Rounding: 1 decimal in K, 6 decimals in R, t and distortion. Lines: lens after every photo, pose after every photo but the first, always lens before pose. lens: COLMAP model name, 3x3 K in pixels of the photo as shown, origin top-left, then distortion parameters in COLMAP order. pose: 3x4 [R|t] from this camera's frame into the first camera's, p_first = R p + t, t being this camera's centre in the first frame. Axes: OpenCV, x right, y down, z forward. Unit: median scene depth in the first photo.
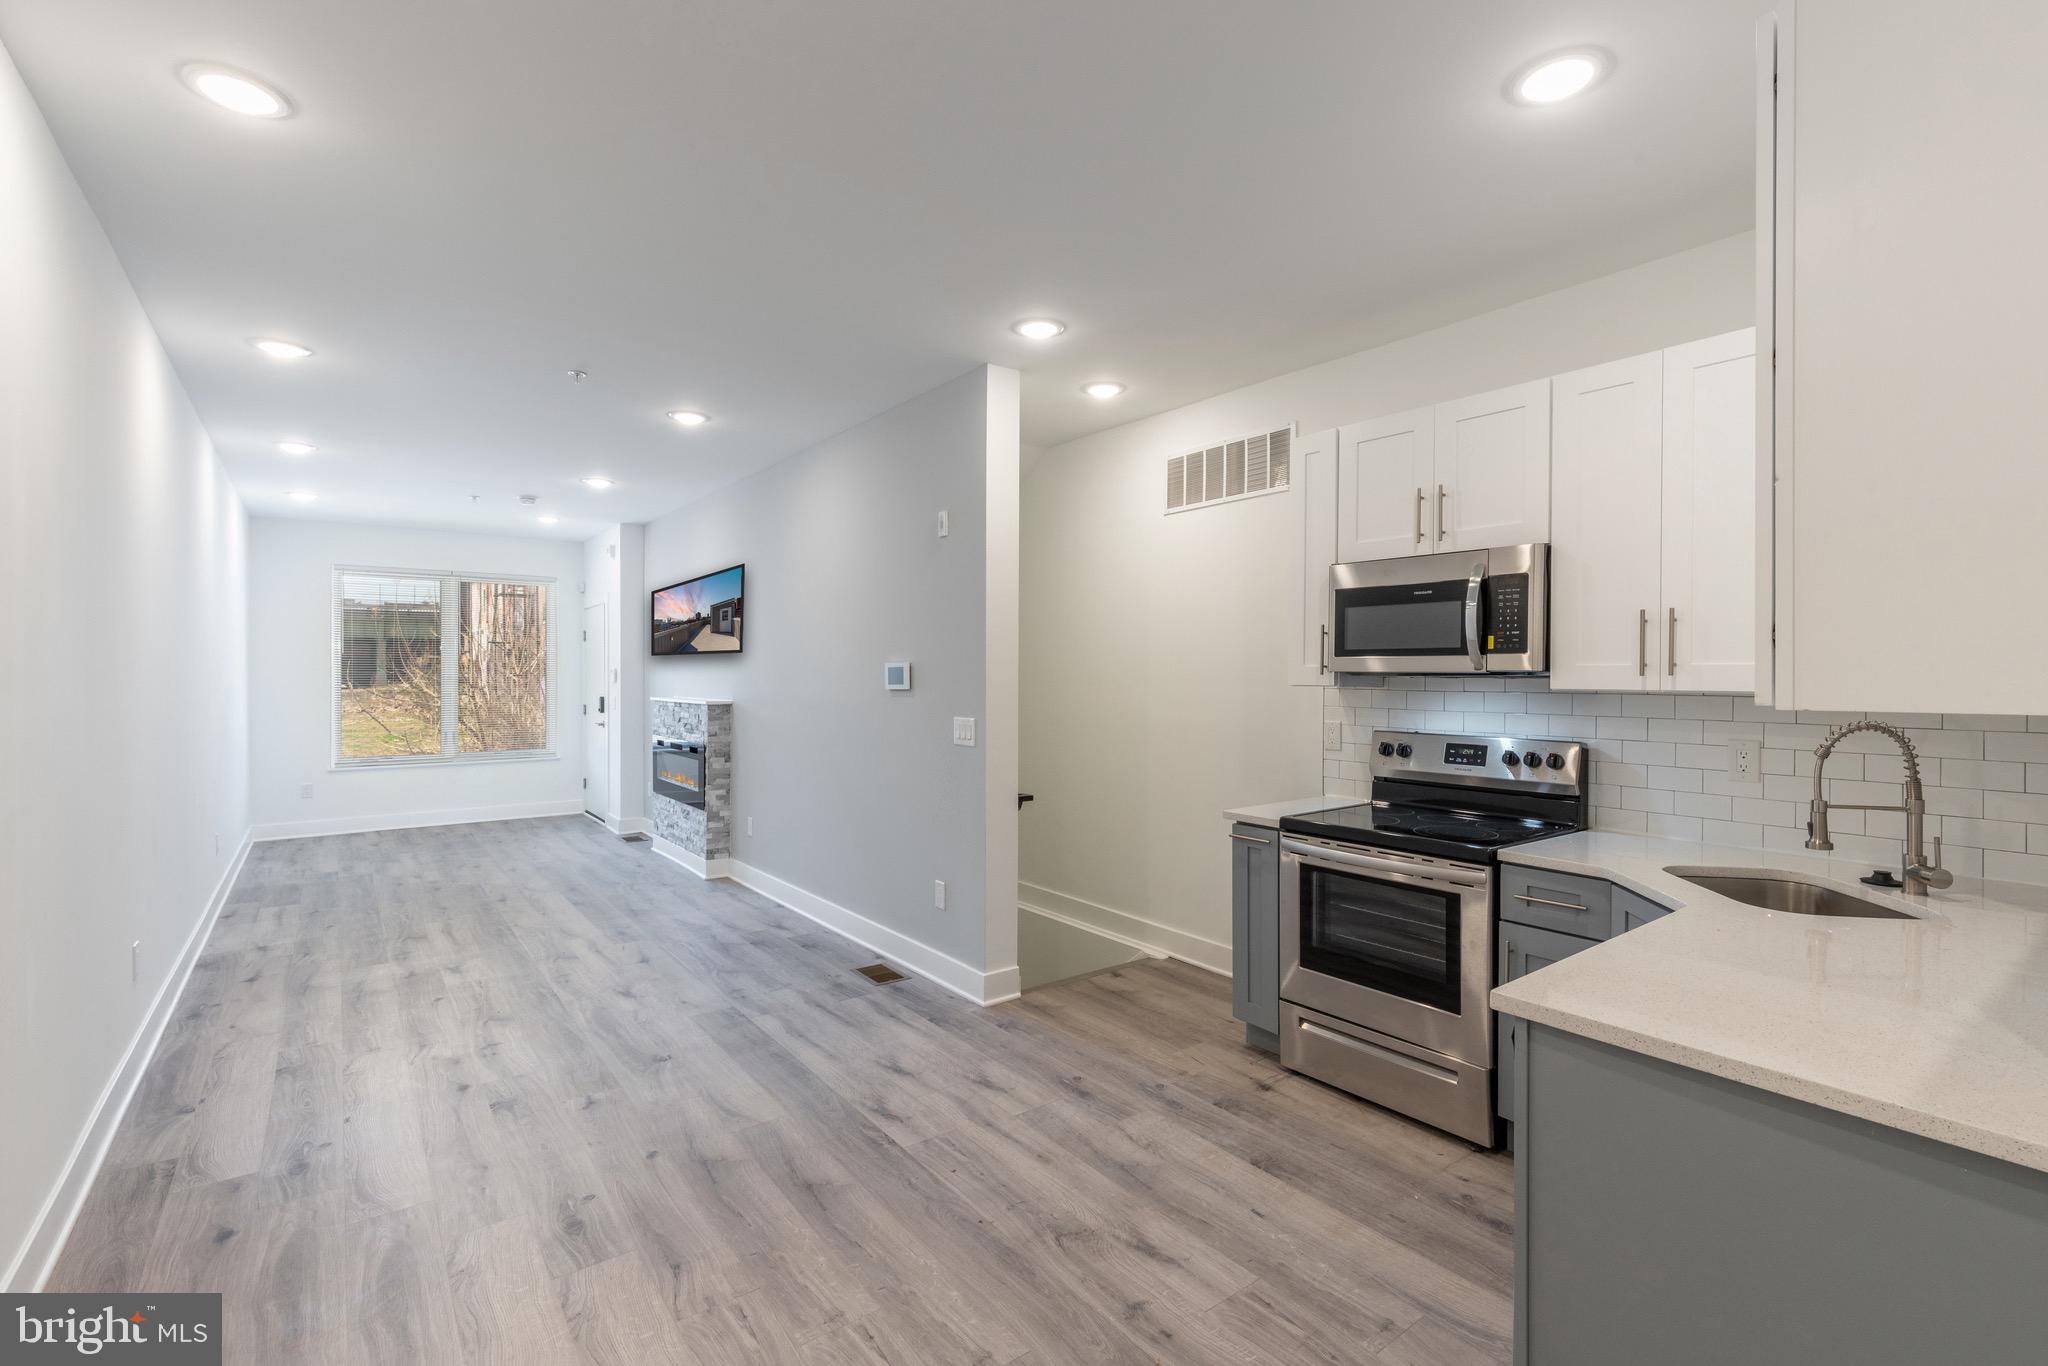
lens RADIAL K [[920.9, 0, 1032.5], [0, 920.9, 667.1], [0, 0, 1]] dist [0.007506, 0.000320]
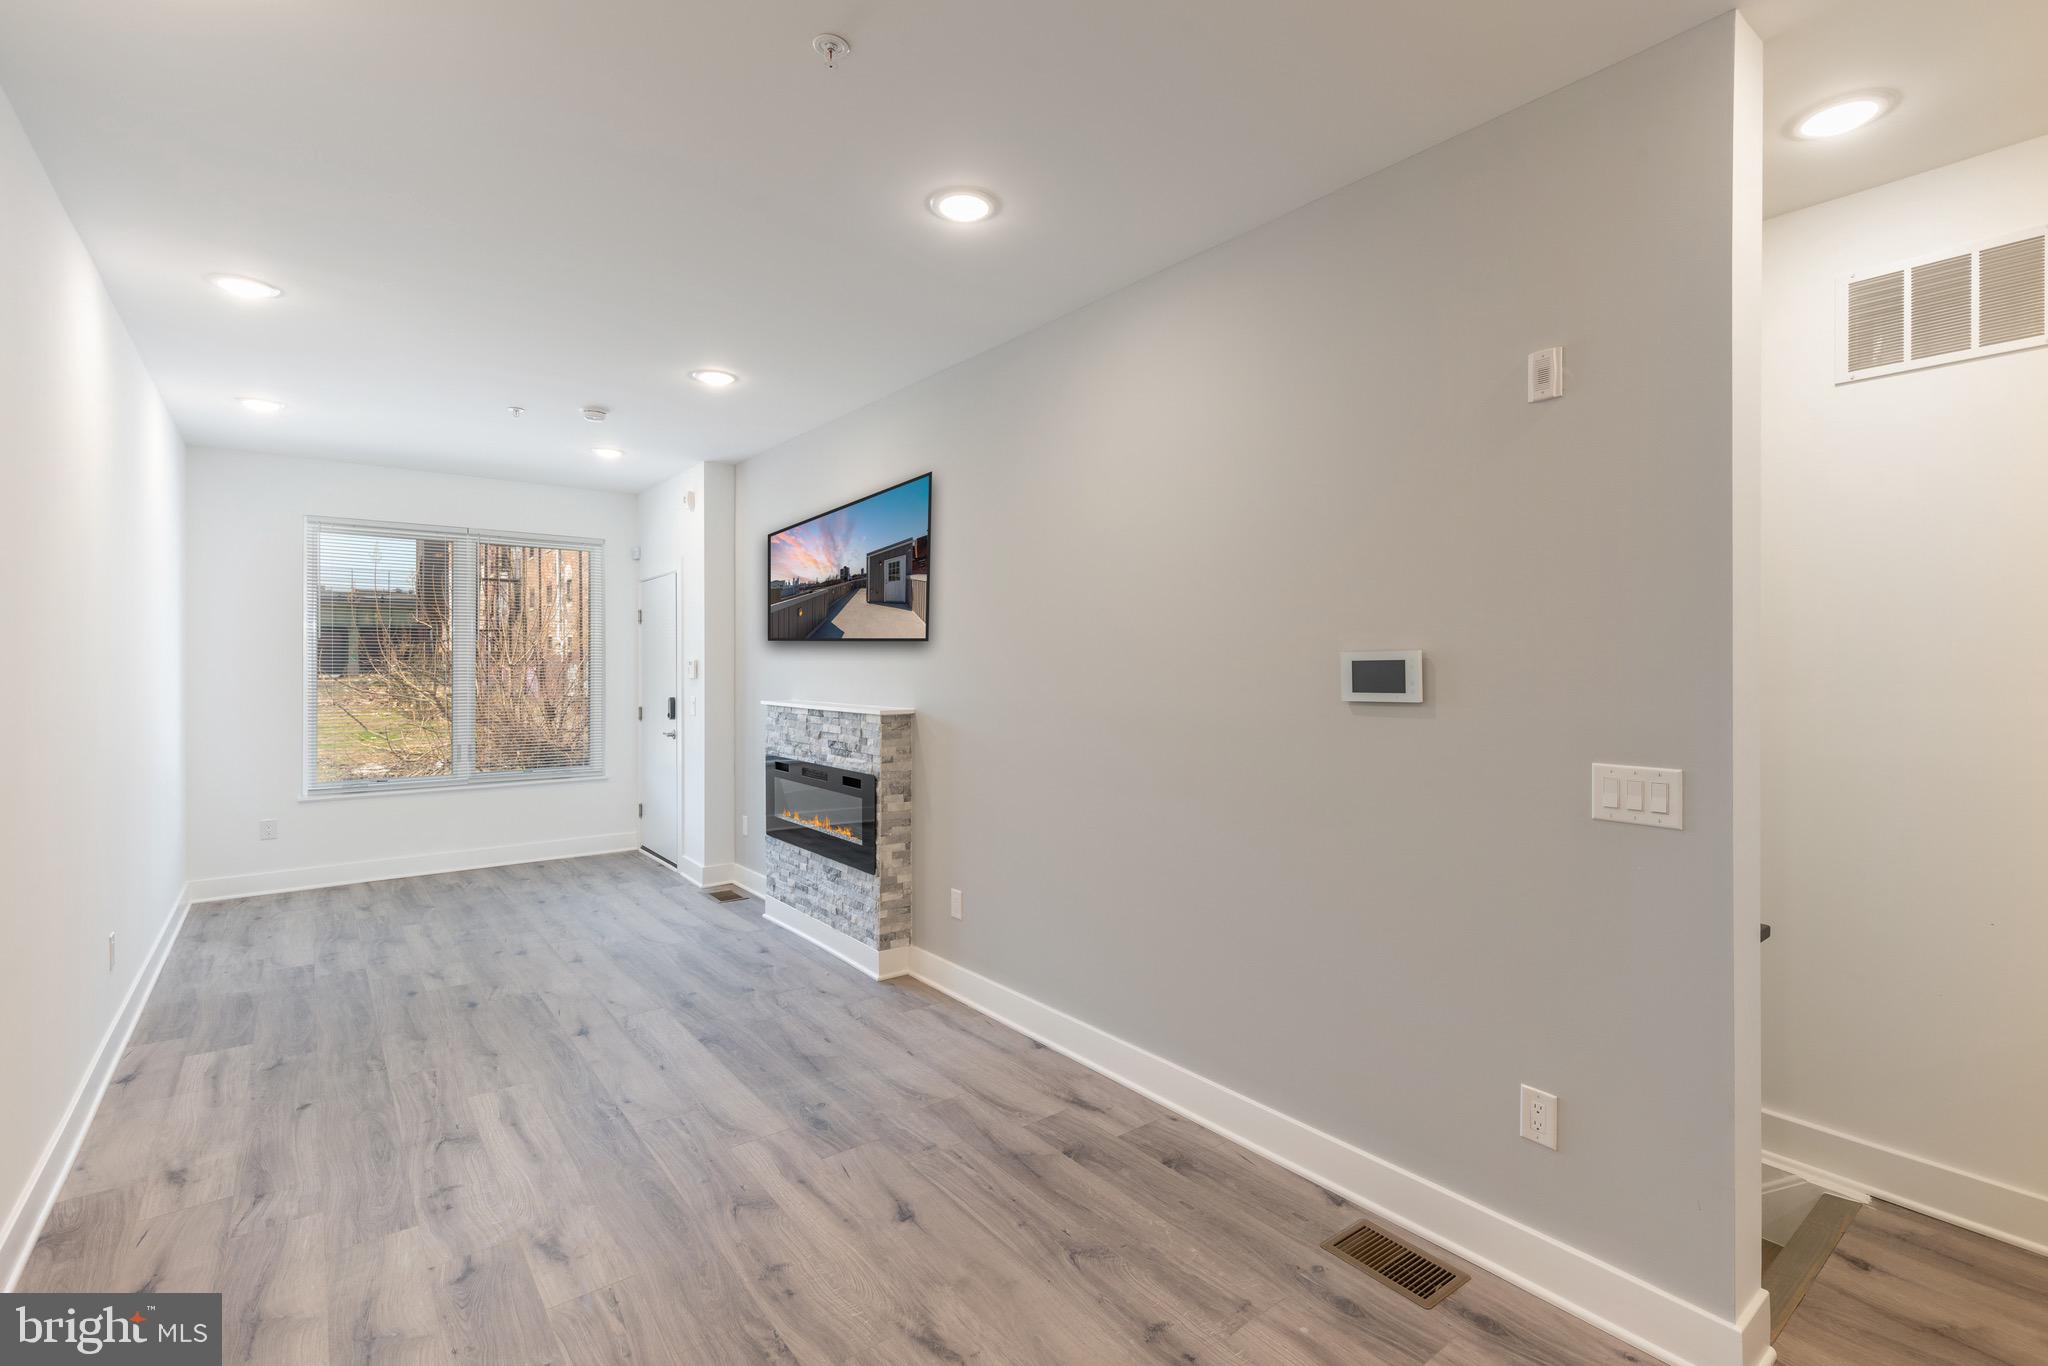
lens RADIAL K [[928.3, 0, 1035.7], [0, 928.3, 657.3], [0, 0, 1]] dist [0.005596, 0.000363]
pose [[0.999805, 0.001646, 0.019688, -0.384239], [-0.001644, 0.999999, -0.000124, -0.001325], [-0.019688, 0.000092, 0.999806, 0.500513]]
